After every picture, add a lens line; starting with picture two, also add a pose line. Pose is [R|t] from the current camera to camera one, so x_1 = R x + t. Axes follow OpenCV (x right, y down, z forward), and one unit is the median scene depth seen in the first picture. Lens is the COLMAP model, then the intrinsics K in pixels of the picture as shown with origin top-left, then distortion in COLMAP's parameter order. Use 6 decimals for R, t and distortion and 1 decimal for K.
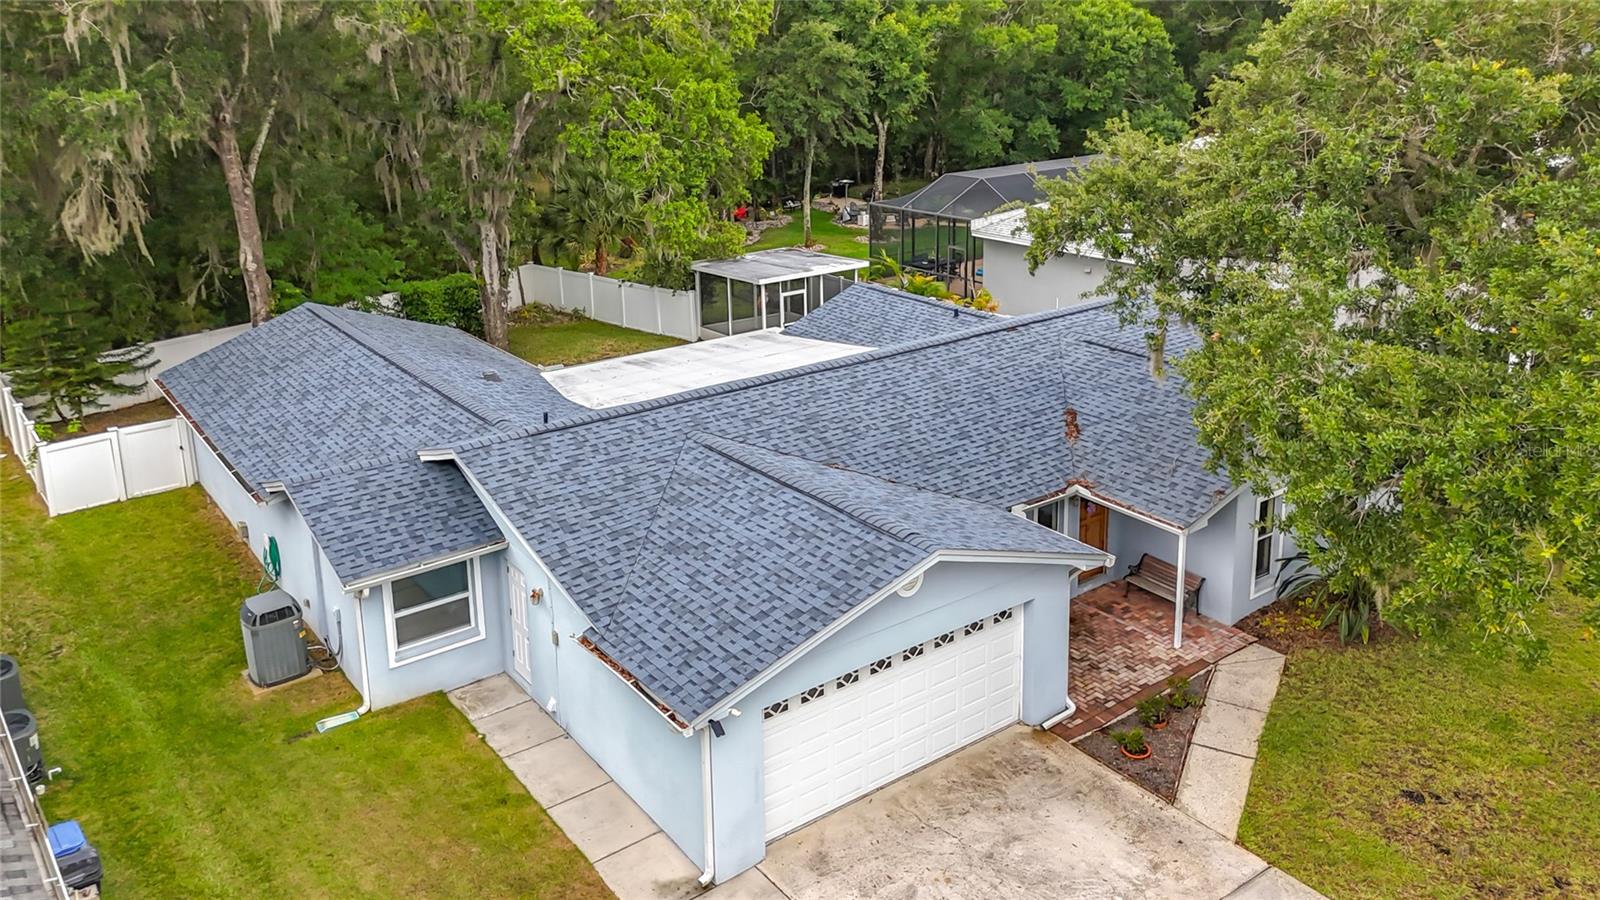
lens RADIAL K [[1125.0, 0, 823.3], [0, 1125.0, 446.0], [0, 0, 1]] dist [0.035050, -0.005881]
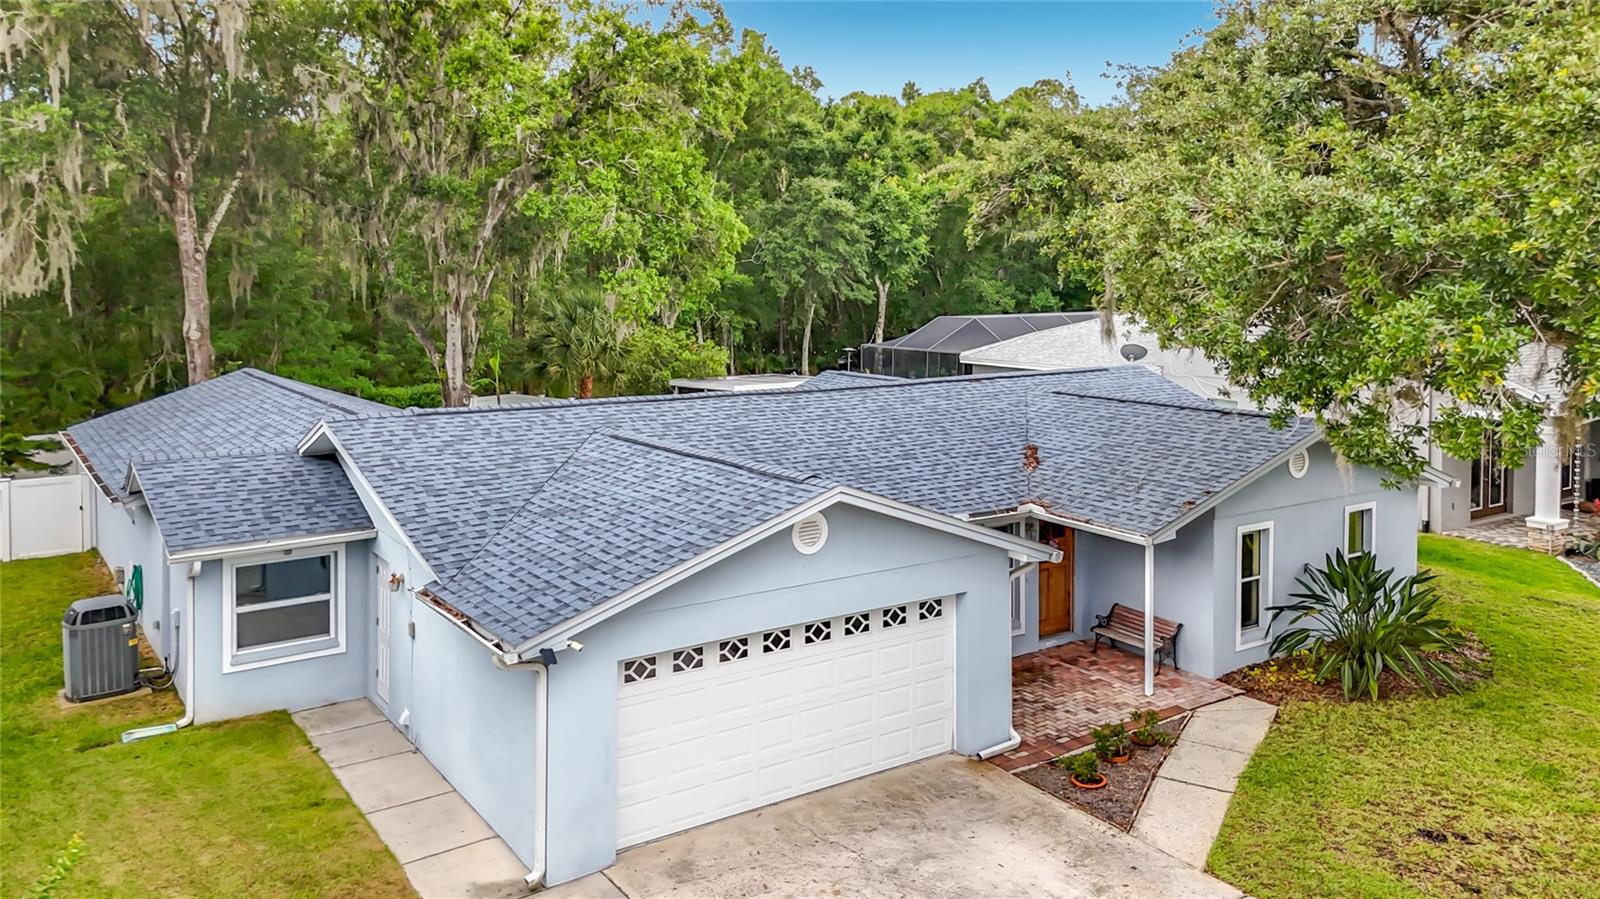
lens RADIAL K [[1162.2, 0, 793.4], [0, 1162.2, 405.7], [0, 0, 1]] dist [0.074269, 0.000233]
pose [[0.999227, 0.030831, -0.024390, 0.066482], [-0.034647, 0.983819, -0.175782, 0.144042], [0.018576, 0.176491, 0.984127, 0.090182]]
